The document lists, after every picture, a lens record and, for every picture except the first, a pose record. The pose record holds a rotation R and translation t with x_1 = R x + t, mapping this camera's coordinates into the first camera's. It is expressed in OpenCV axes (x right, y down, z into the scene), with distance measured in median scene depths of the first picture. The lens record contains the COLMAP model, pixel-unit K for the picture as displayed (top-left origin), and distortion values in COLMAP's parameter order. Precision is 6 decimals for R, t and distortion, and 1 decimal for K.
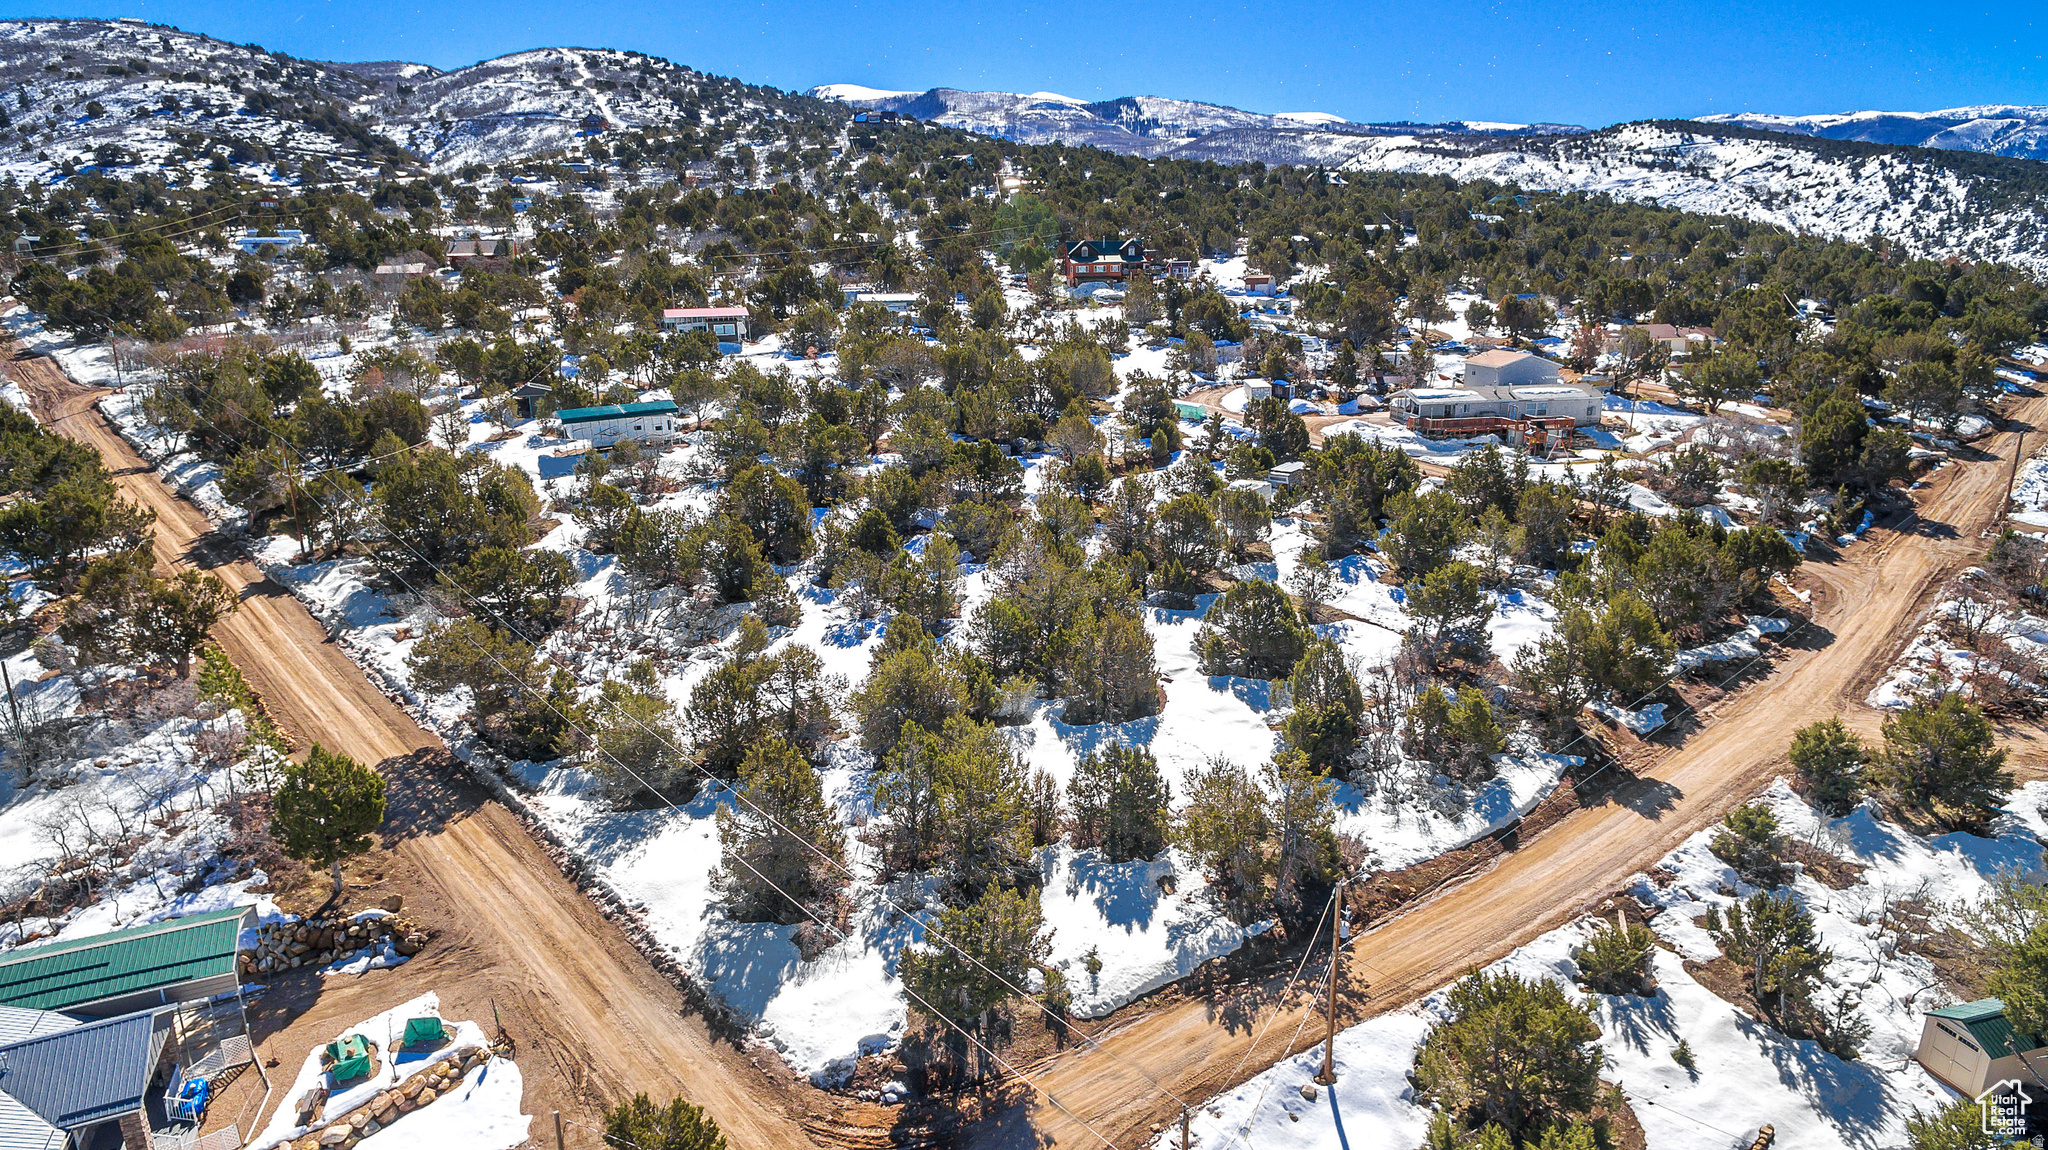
lens RADIAL K [[1175.2, 0, 1014.1], [0, 1175.2, 580.5], [0, 0, 1]] dist [0.012646, -0.005190]
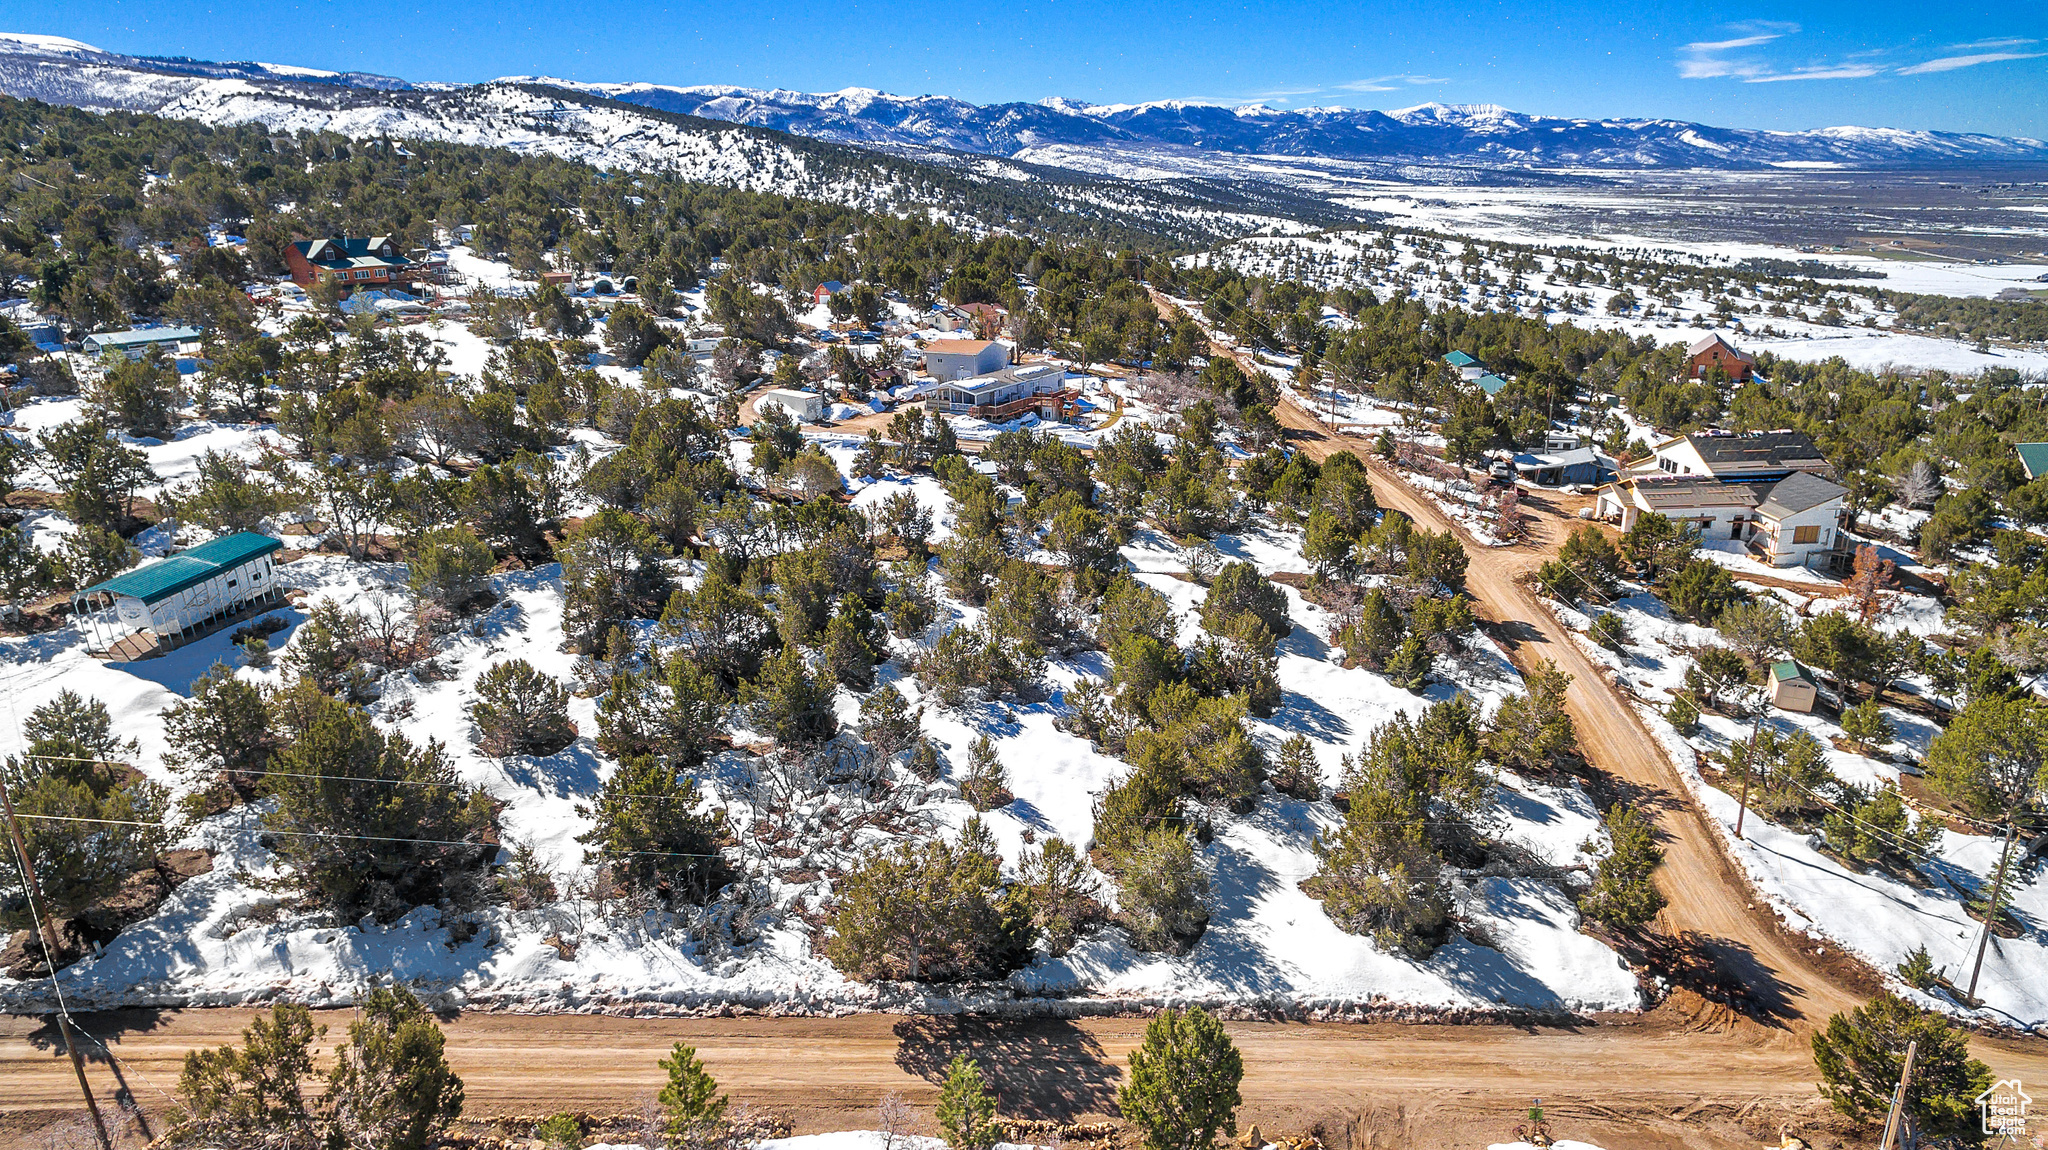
lens RADIAL K [[1175.2, 0, 1023.1], [0, 1175.2, 573.8], [0, 0, 1]] dist [0.012646, -0.005190]
pose [[0.629686, -0.240973, 0.738531, -0.106643], [0.219063, 0.967172, 0.128799, -0.024969], [-0.745324, 0.080682, 0.661803, 0.047393]]
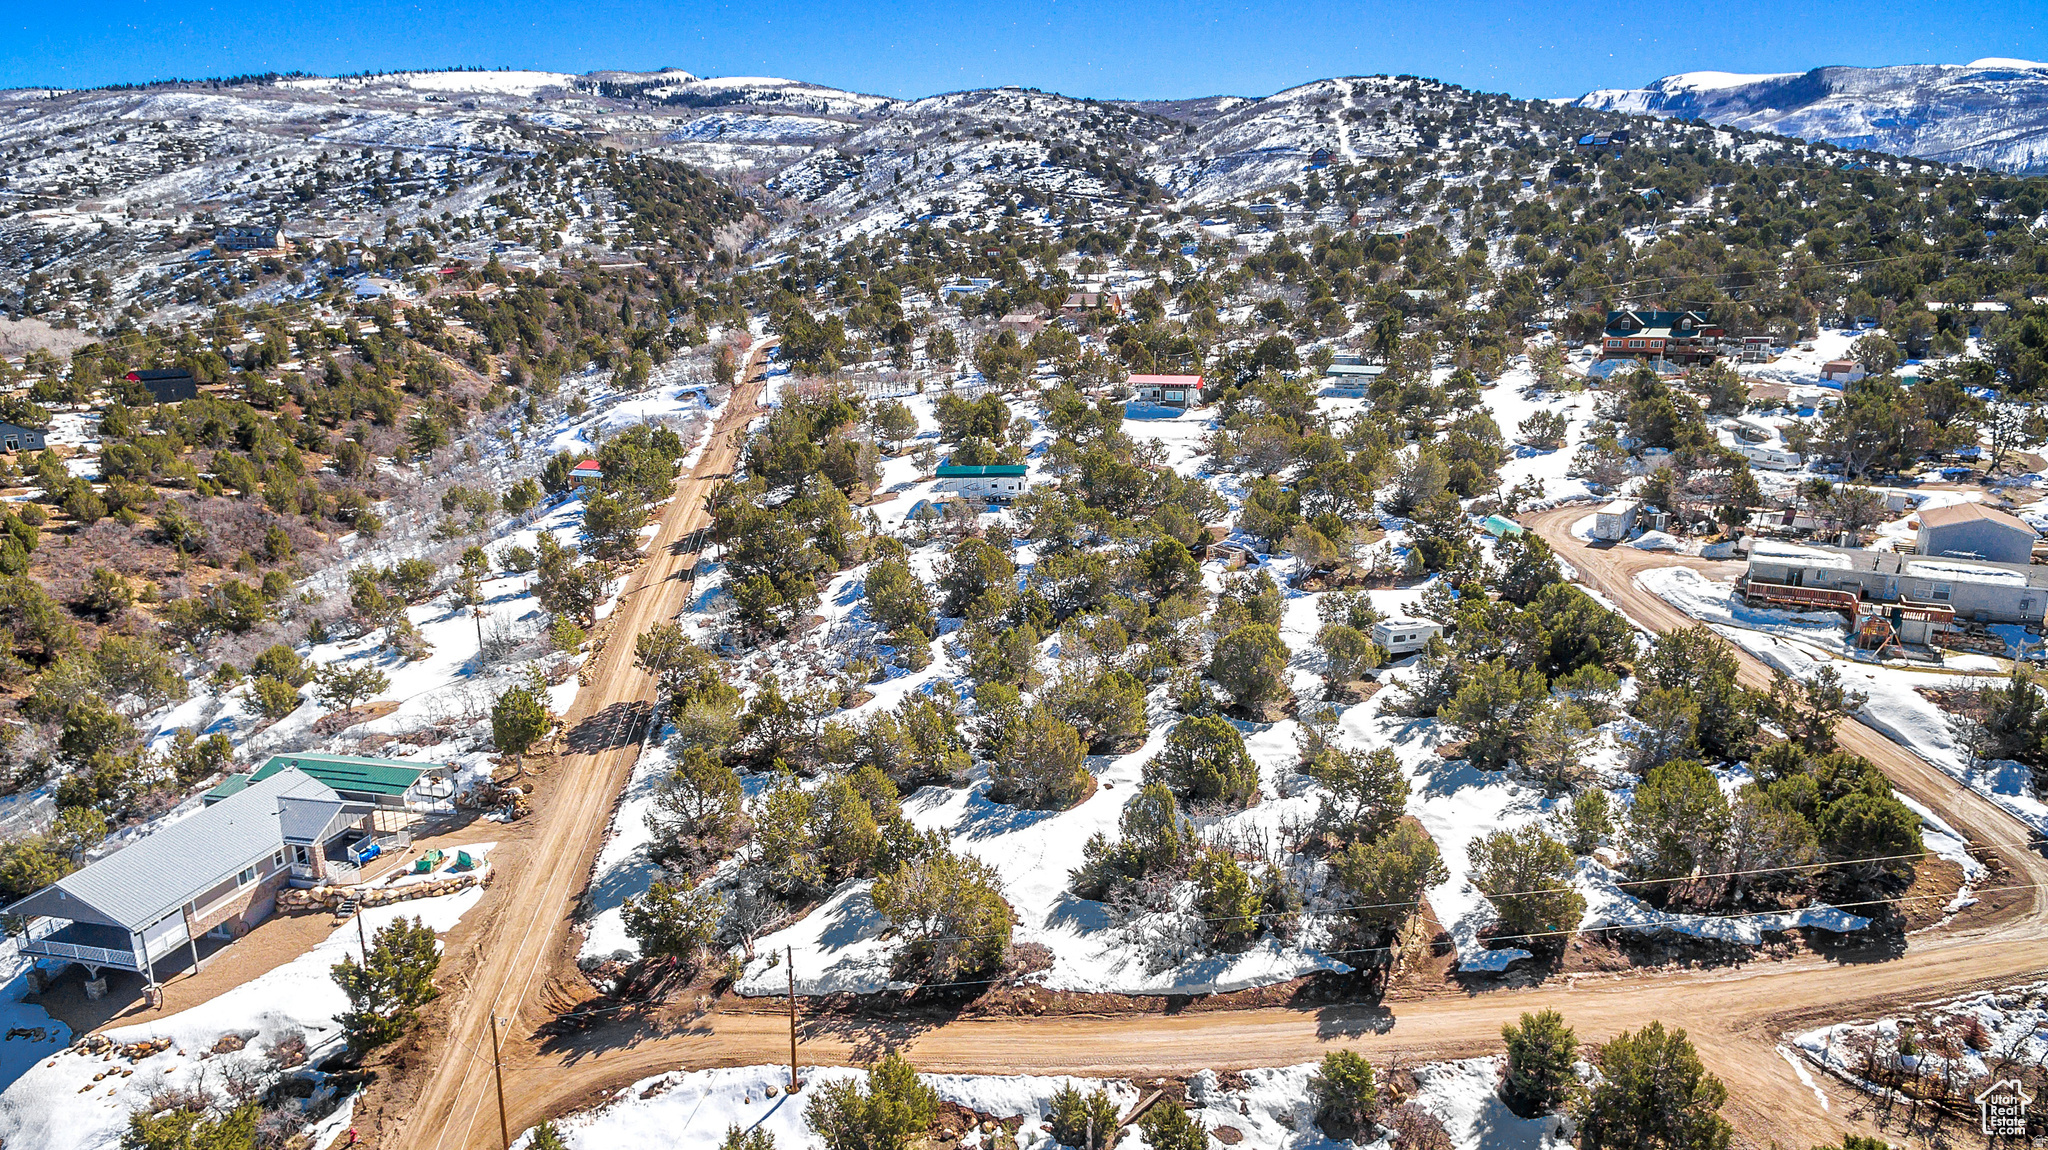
lens RADIAL K [[1175.2, 0, 1014.1], [0, 1175.2, 580.1], [0, 0, 1]] dist [0.012646, -0.005190]
pose [[0.803758, 0.160903, -0.572785, 0.085003], [-0.163722, 0.985383, 0.047065, -0.018865], [0.571985, 0.055949, 0.818353, 0.001000]]
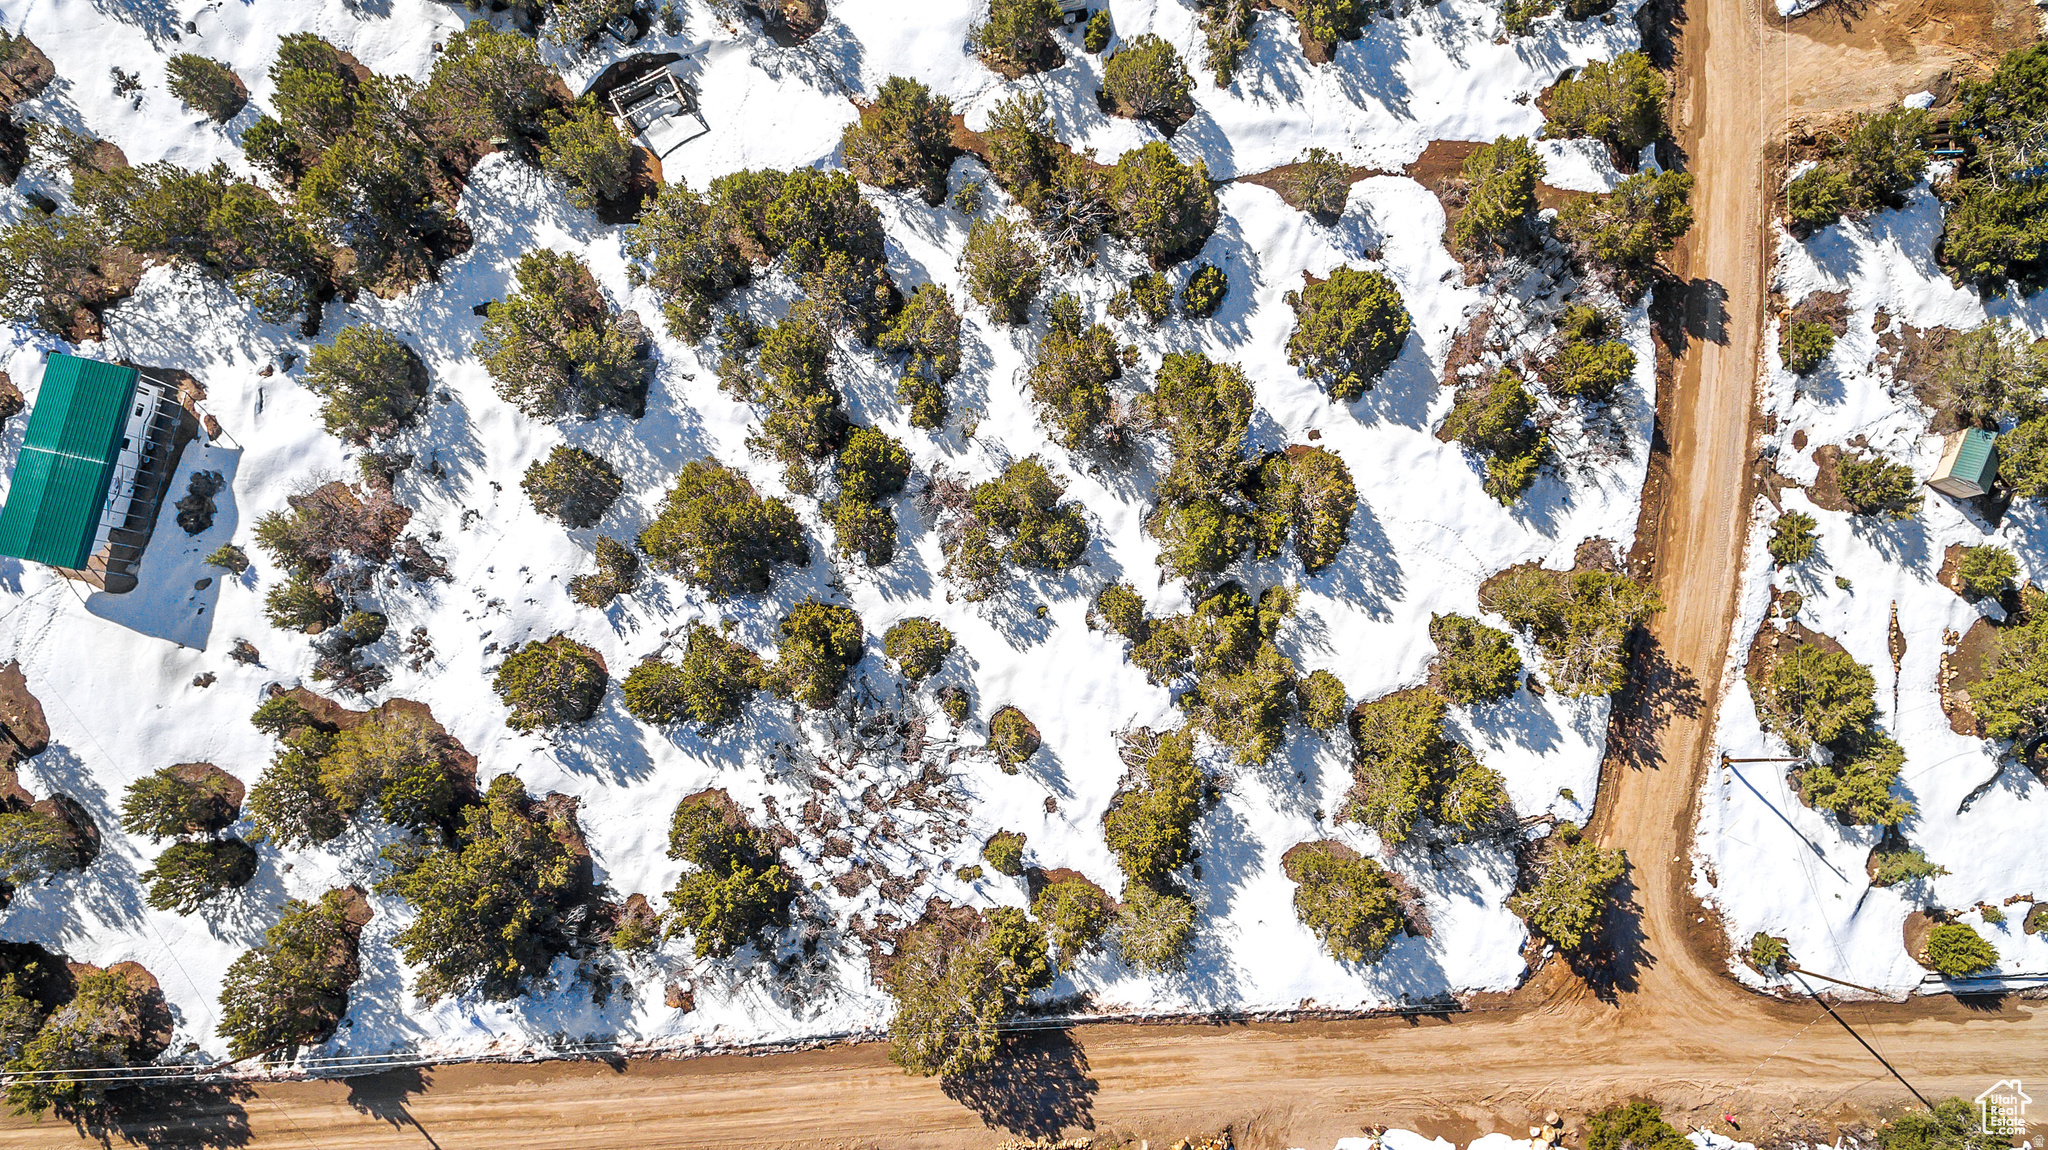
lens RADIAL K [[1175.2, 0, 1030.3], [0, 1175.2, 584.8], [0, 0, 1]] dist [0.012646, -0.005190]
pose [[0.668827, -0.737617, 0.092690, -0.027260], [0.222582, 0.317647, 0.921714, -0.106320], [-0.709315, -0.595837, 0.376631, 0.090783]]
